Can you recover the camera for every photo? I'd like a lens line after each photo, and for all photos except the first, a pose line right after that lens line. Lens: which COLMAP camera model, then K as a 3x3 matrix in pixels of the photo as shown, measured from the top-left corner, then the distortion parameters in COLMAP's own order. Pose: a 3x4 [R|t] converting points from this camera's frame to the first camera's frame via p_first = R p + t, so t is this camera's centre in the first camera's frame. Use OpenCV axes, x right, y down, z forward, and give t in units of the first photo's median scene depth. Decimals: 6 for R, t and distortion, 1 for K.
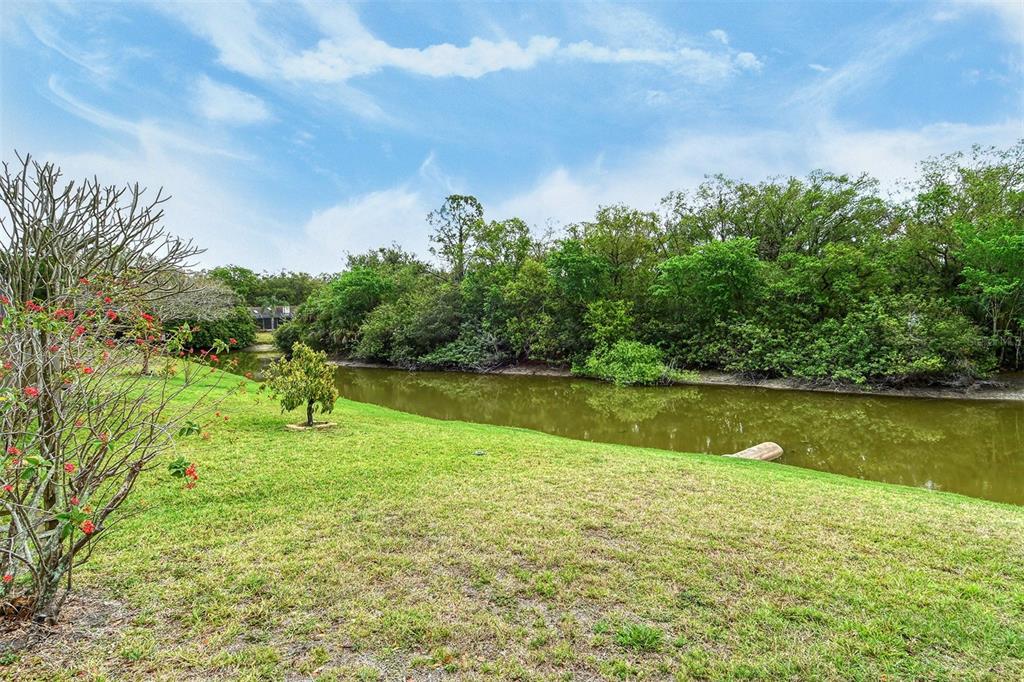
lens RADIAL K [[539.7, 0, 513.1], [0, 539.7, 344.3], [0, 0, 1]] dist [0.013090, -0.000554]
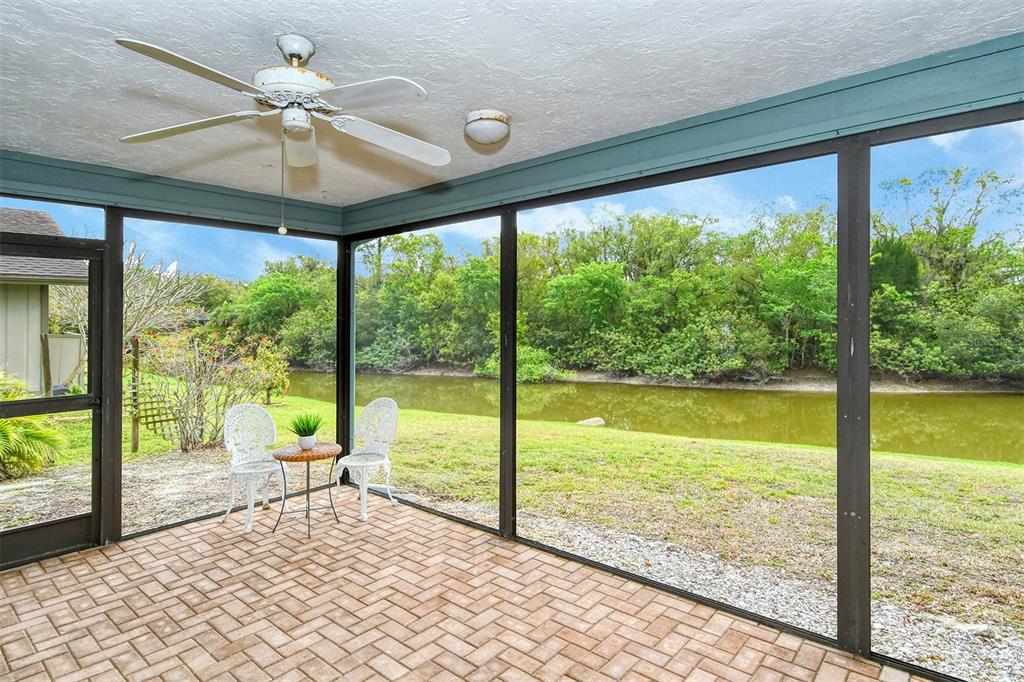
lens RADIAL K [[539.7, 0, 518.1], [0, 539.7, 306.3], [0, 0, 1]] dist [0.013090, -0.000554]
pose [[0.987769, 0.014732, 0.155229, 0.020330], [-0.002420, 0.996855, -0.079209, 0.001383], [-0.155908, 0.077864, 0.984698, -0.174346]]
